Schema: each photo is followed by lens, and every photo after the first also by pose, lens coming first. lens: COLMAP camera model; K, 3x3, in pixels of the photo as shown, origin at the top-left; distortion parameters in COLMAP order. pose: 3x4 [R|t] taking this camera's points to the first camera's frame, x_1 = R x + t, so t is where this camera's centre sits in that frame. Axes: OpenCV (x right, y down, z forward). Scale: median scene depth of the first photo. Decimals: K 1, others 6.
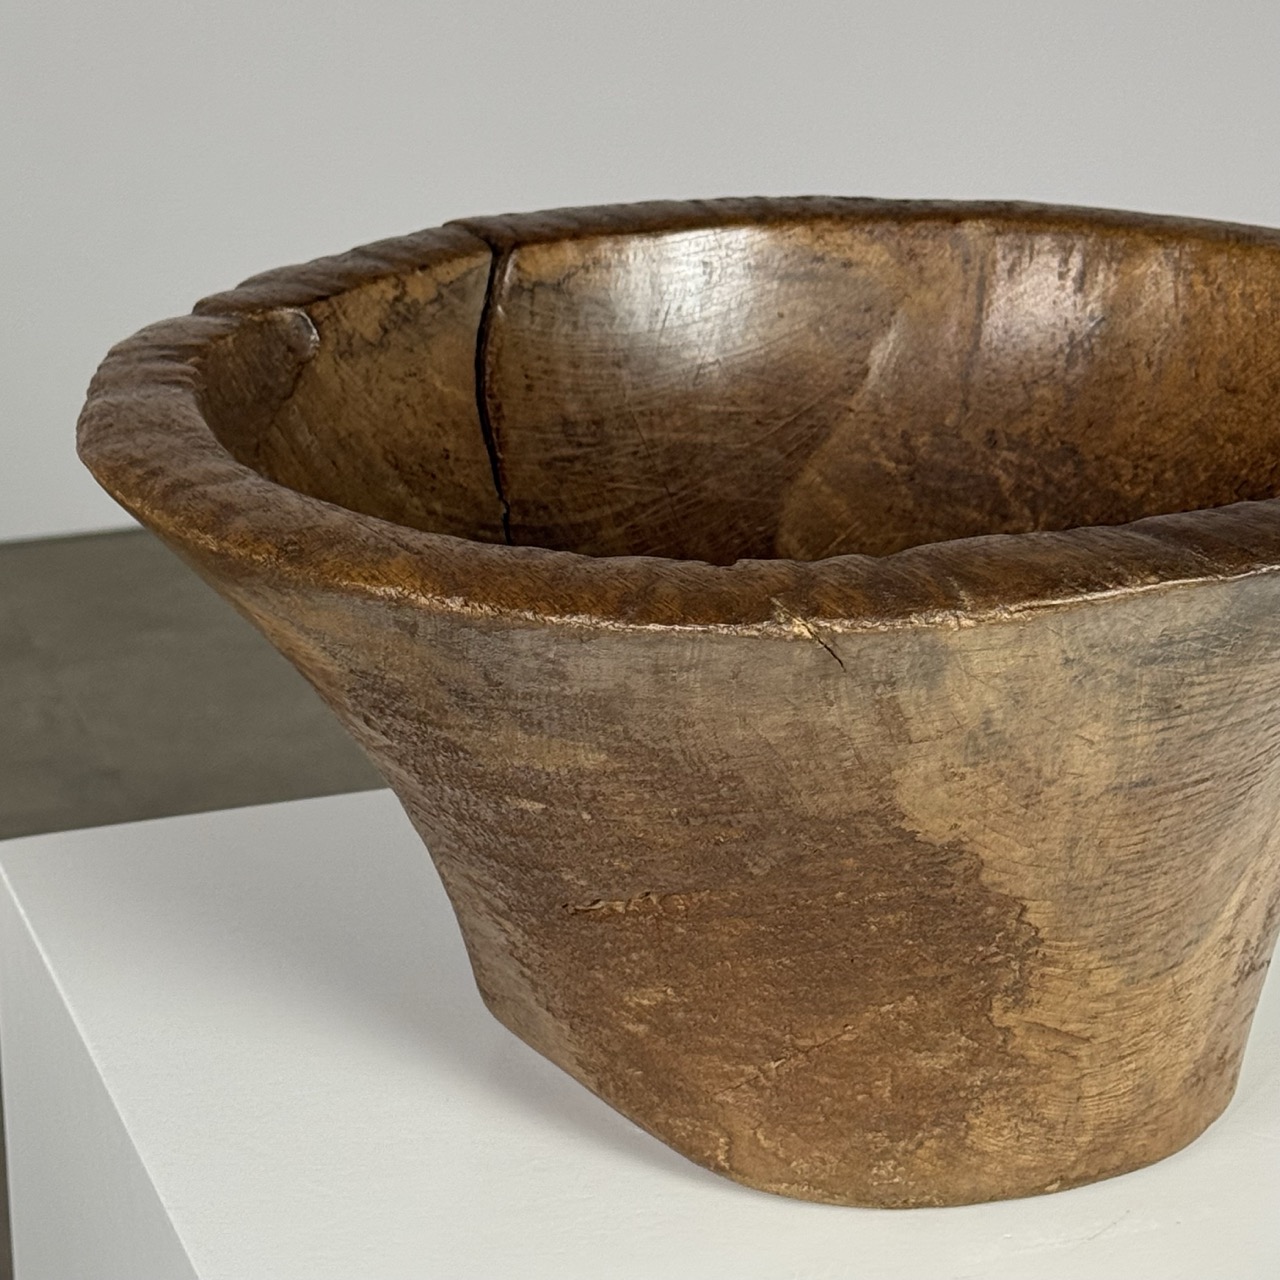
lens RADIAL K [[3738.2, 0, 640.0], [0, 3738.2, 640.0], [0, 0, 1]] dist [0.090561, 0.084234]
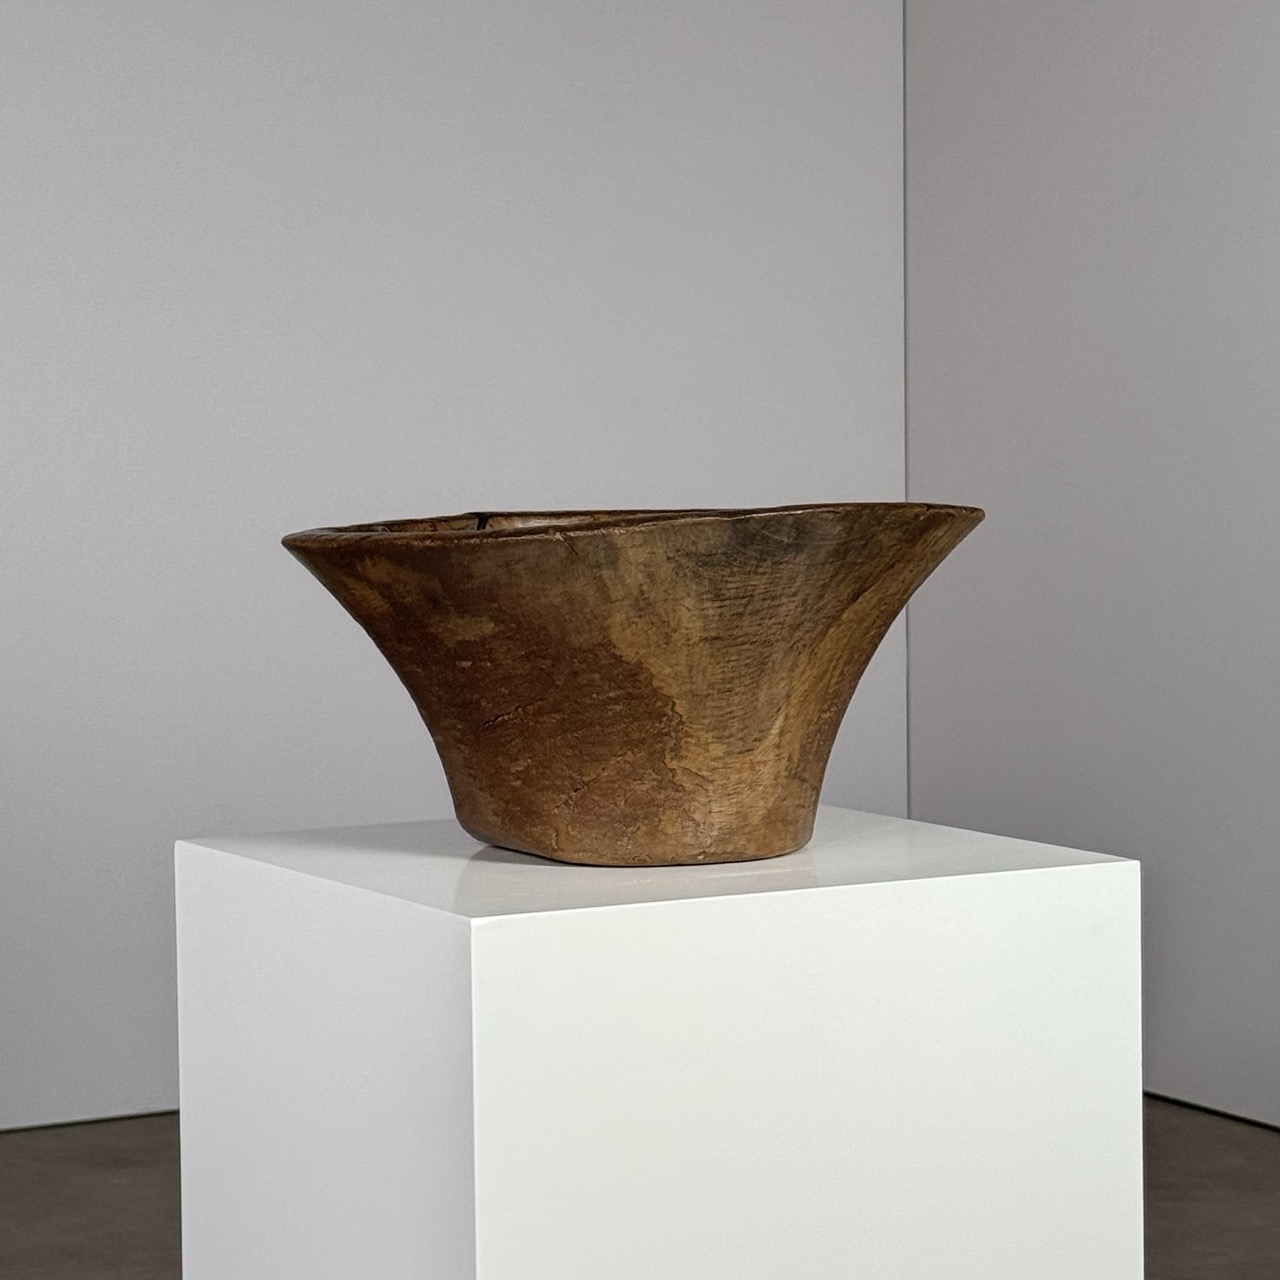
lens RADIAL K [[3904.9, 0, 640.0], [0, 3904.9, 640.0], [0, 0, 1]] dist [0.065903, 0.039778]
pose [[0.998189, -0.004619, -0.059986, 0.195646], [-0.012009, 0.961690, -0.273876, 0.603575], [0.058953, 0.274100, 0.959893, -1.170187]]
